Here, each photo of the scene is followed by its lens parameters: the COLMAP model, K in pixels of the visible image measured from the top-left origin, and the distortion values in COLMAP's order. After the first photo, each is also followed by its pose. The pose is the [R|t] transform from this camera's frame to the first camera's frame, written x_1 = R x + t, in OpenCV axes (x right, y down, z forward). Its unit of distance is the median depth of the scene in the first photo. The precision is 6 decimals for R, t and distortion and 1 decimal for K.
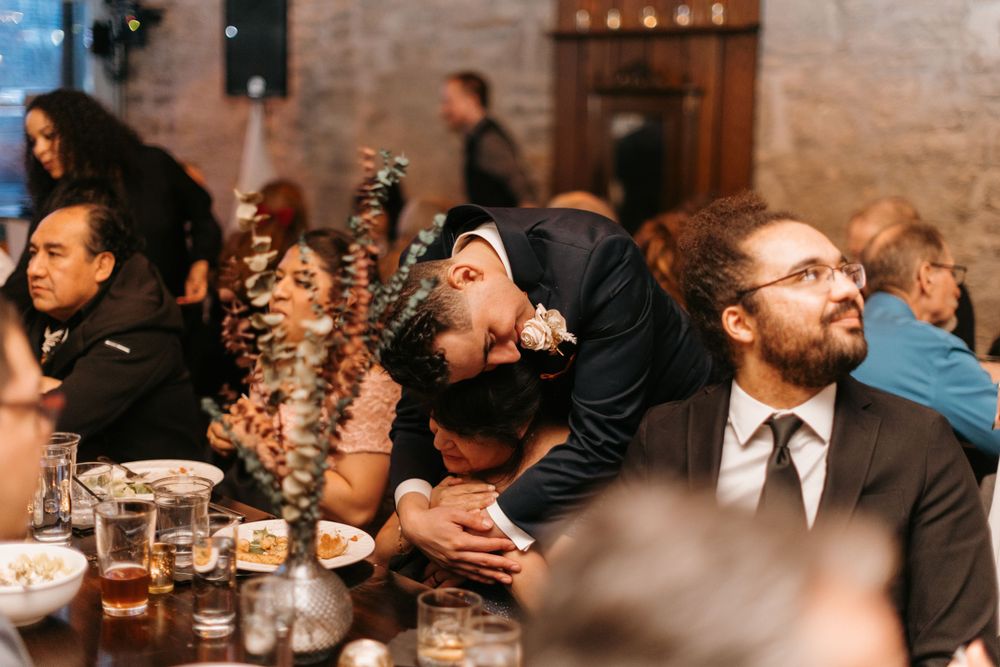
lens RADIAL K [[1460.7, 0, 501.4], [0, 1460.7, 333.5], [0, 0, 1]] dist [-0.064977, 0.000000]
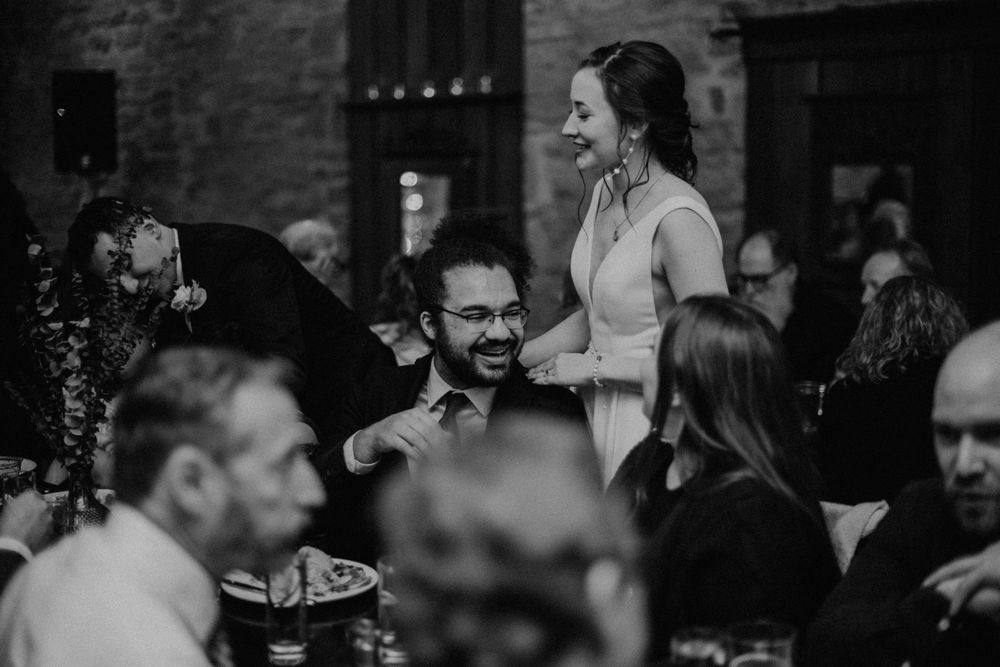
lens RADIAL K [[1460.7, 0, 498.6], [0, 1460.7, 333.4], [0, 0, 1]] dist [-0.064977, 0.000000]
pose [[0.995257, -0.038849, 0.089182, 0.047180], [0.042693, 0.998221, -0.041611, 0.024575], [-0.087407, 0.045221, 0.995146, -0.139981]]
